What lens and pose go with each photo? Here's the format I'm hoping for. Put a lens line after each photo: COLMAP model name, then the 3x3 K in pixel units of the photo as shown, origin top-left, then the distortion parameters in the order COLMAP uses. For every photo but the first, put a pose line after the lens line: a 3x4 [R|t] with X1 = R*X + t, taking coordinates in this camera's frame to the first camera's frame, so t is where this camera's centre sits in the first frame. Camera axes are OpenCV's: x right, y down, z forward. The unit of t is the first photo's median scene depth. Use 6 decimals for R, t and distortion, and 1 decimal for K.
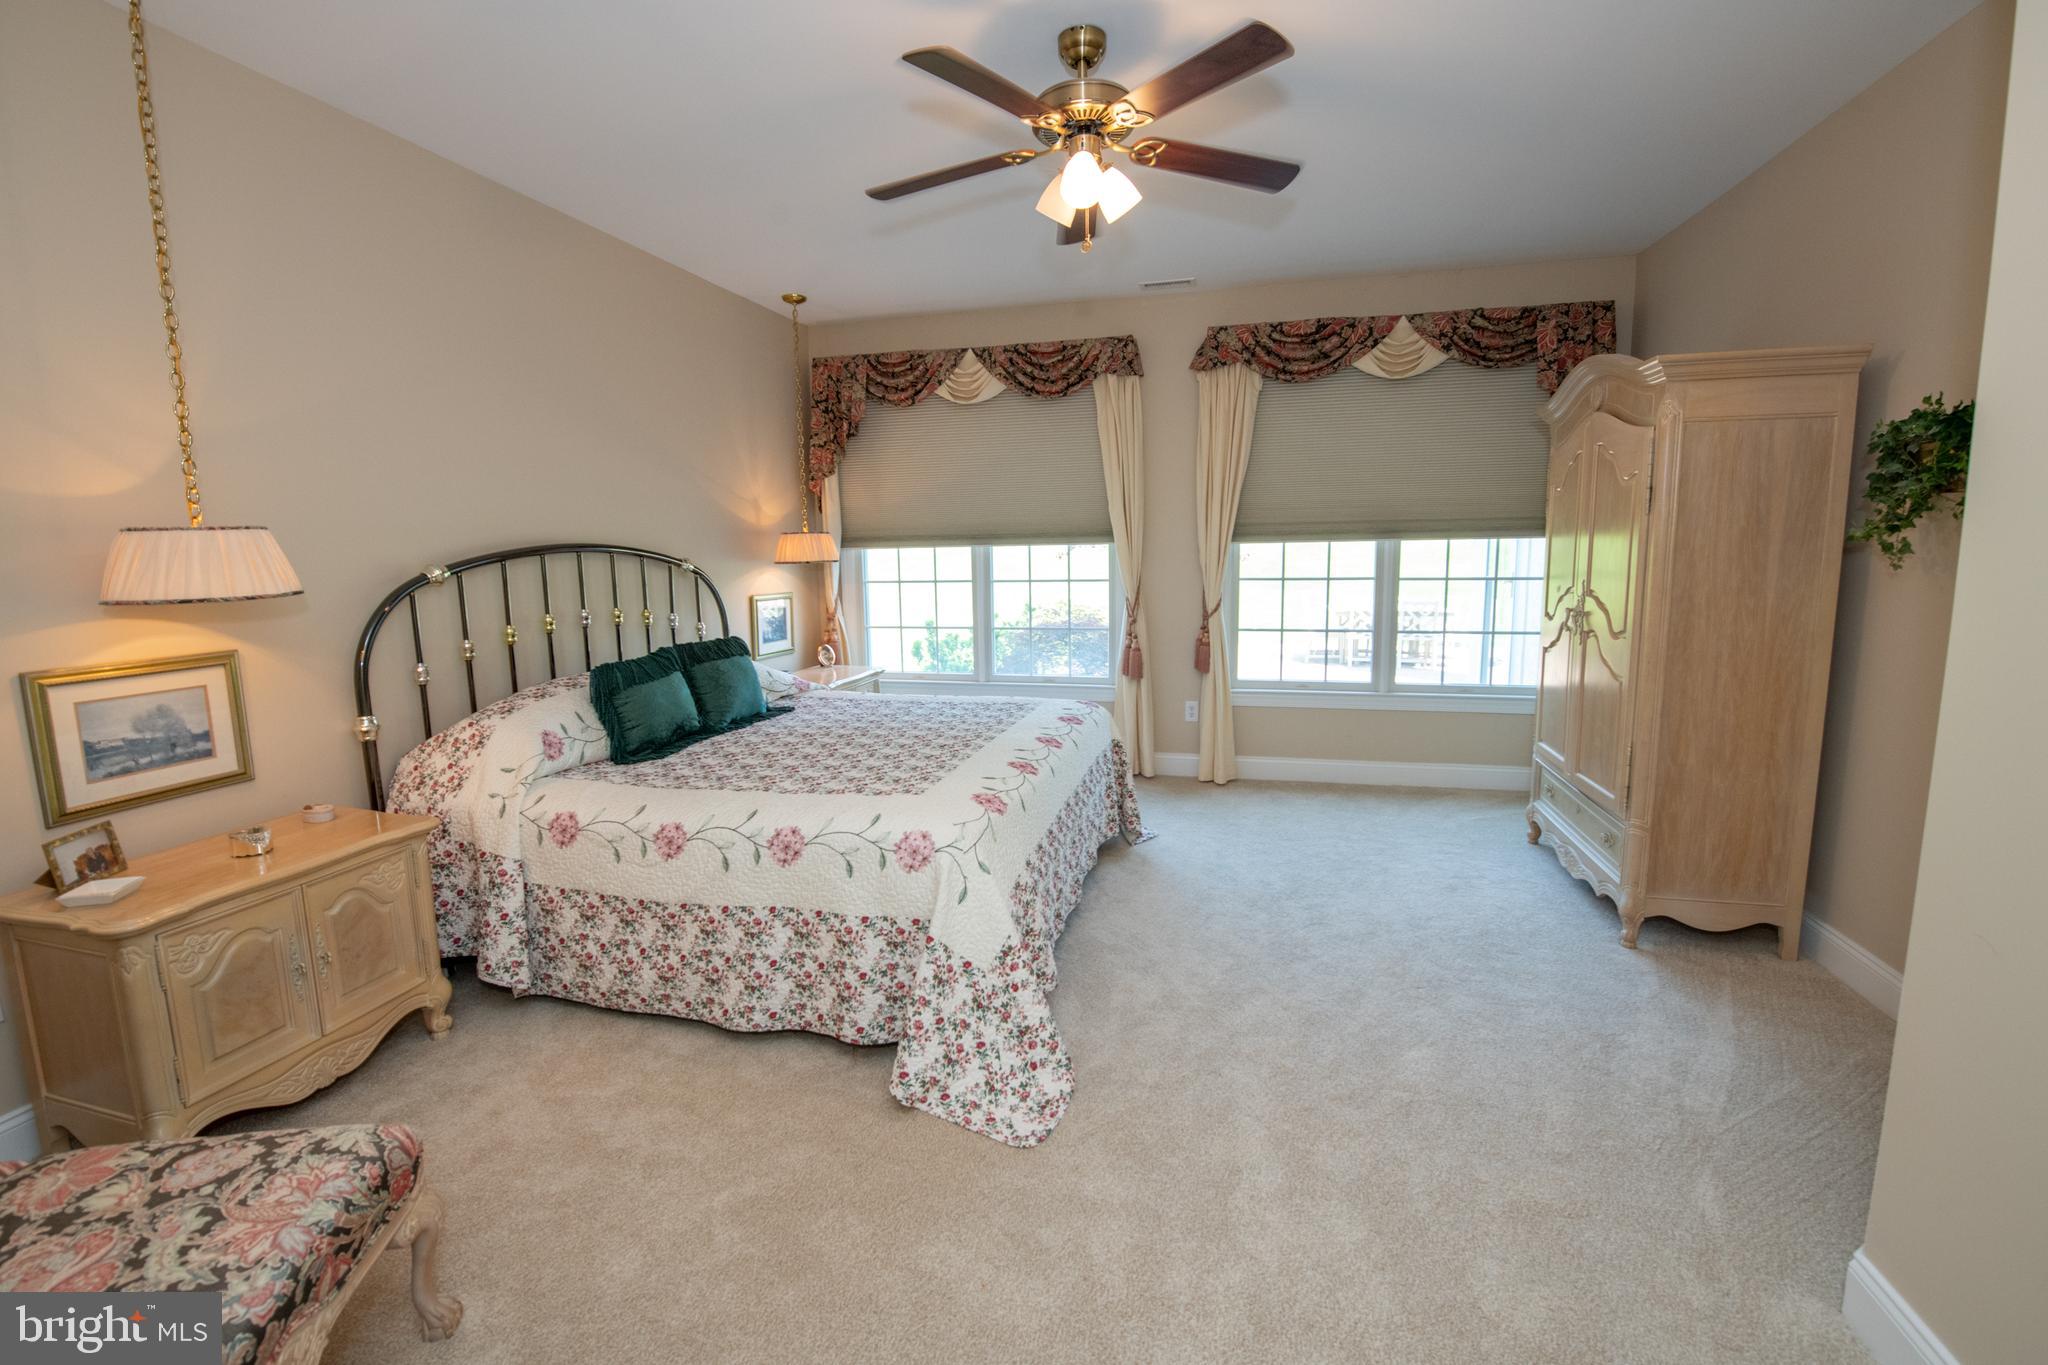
lens RADIAL K [[867.8, 0, 1030.4], [0, 867.8, 635.4], [0, 0, 1]] dist [-0.002741, -0.000562]
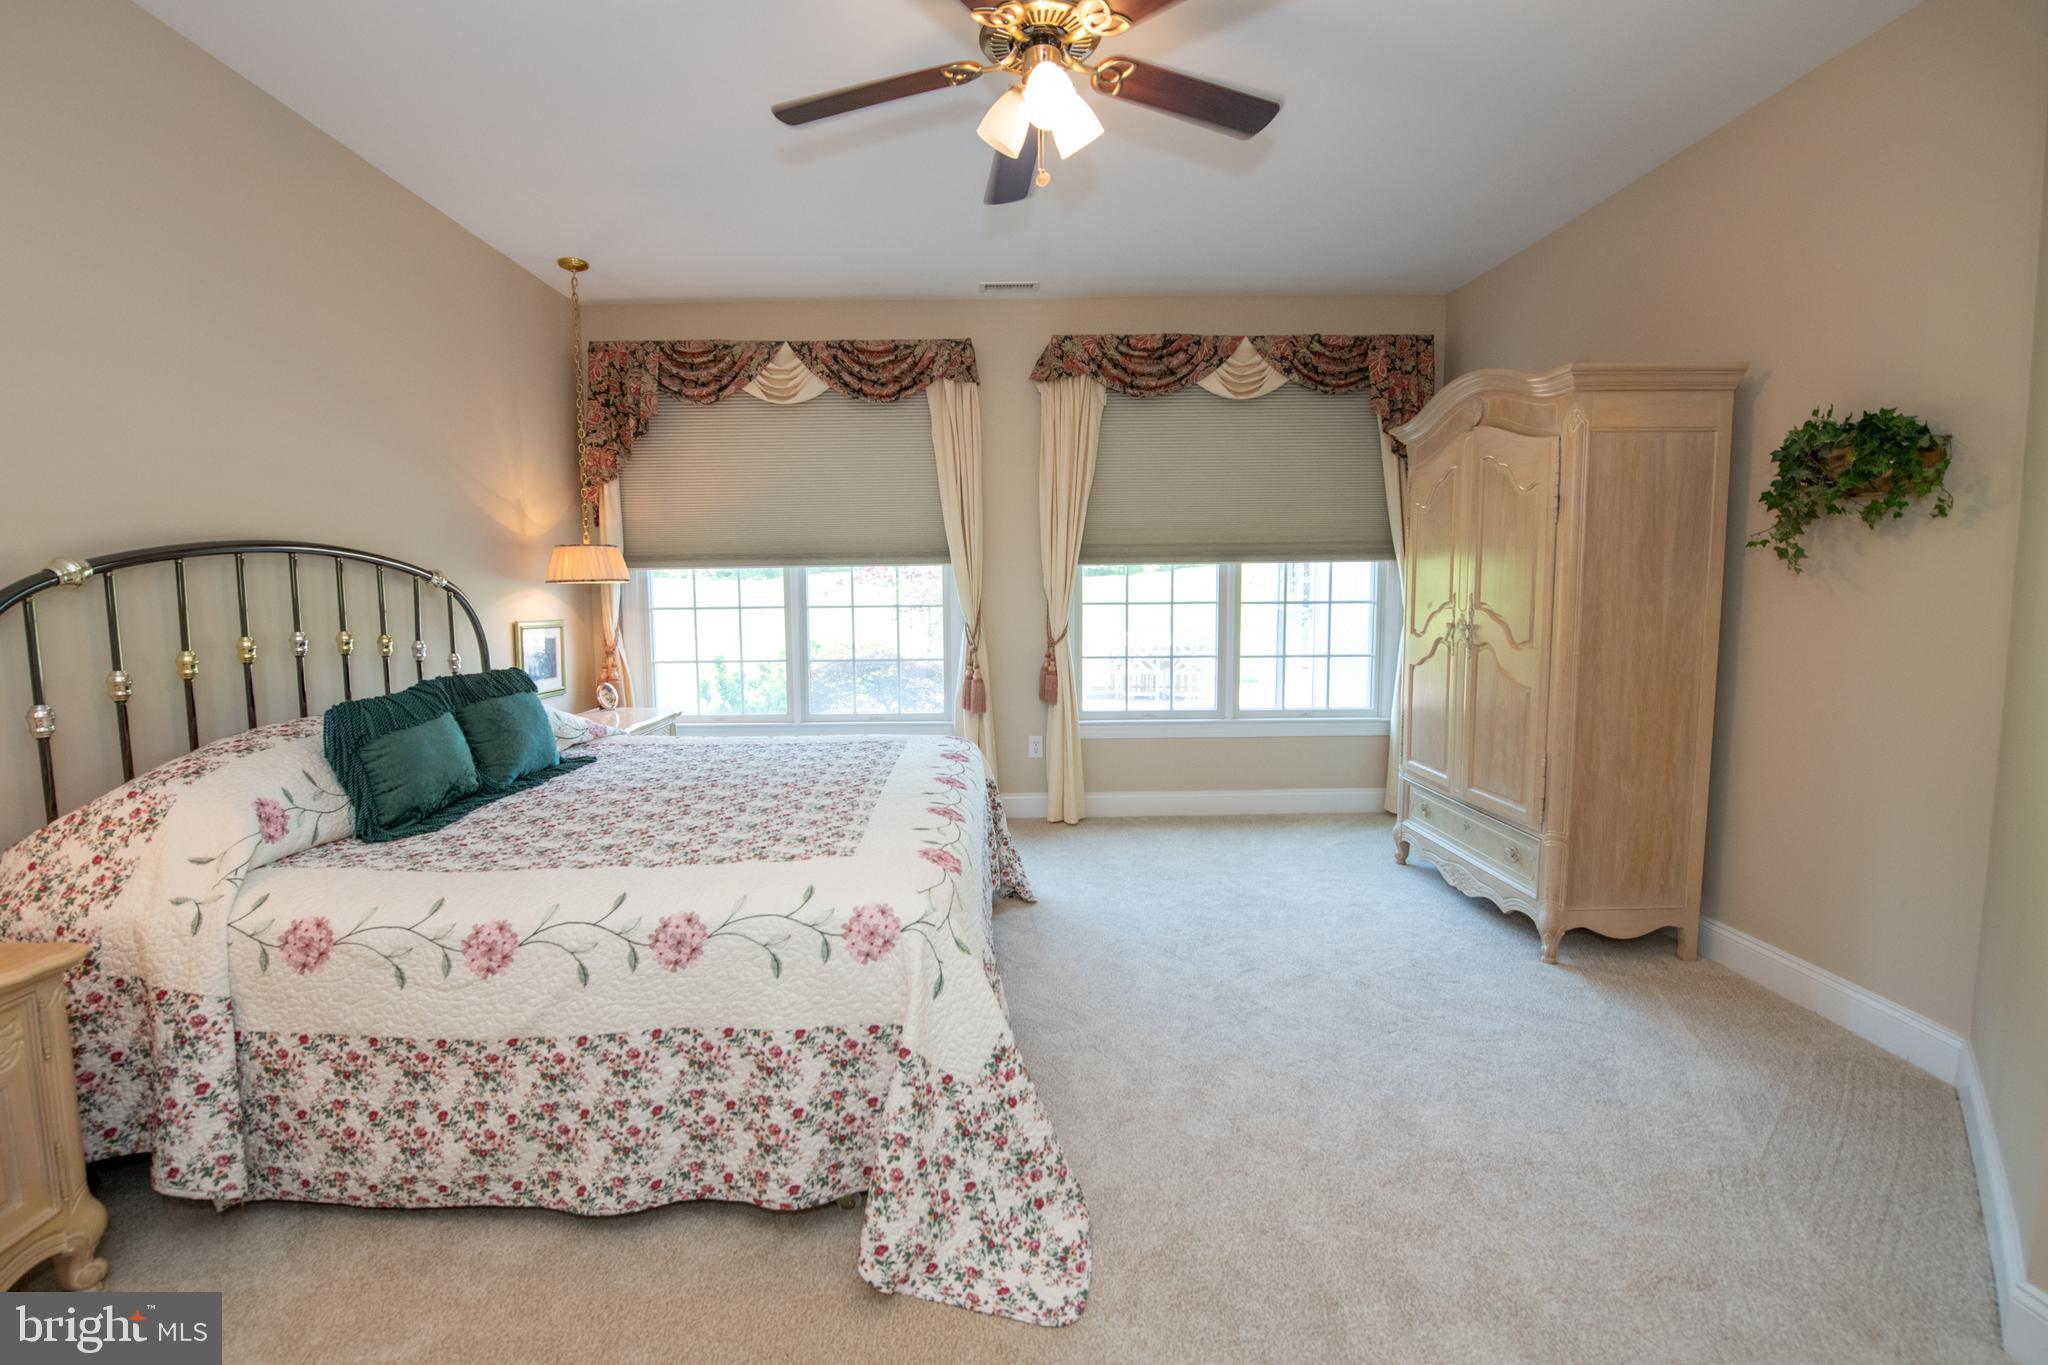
lens RADIAL K [[851.8, 0, 943.1], [0, 851.8, 649.8], [0, 0, 1]] dist [-0.004552, -0.004838]
pose [[0.968886, -0.009023, 0.247342, -0.207699], [0.019975, 0.998926, -0.041805, 0.031889], [-0.246699, 0.045445, 0.968026, 0.221899]]
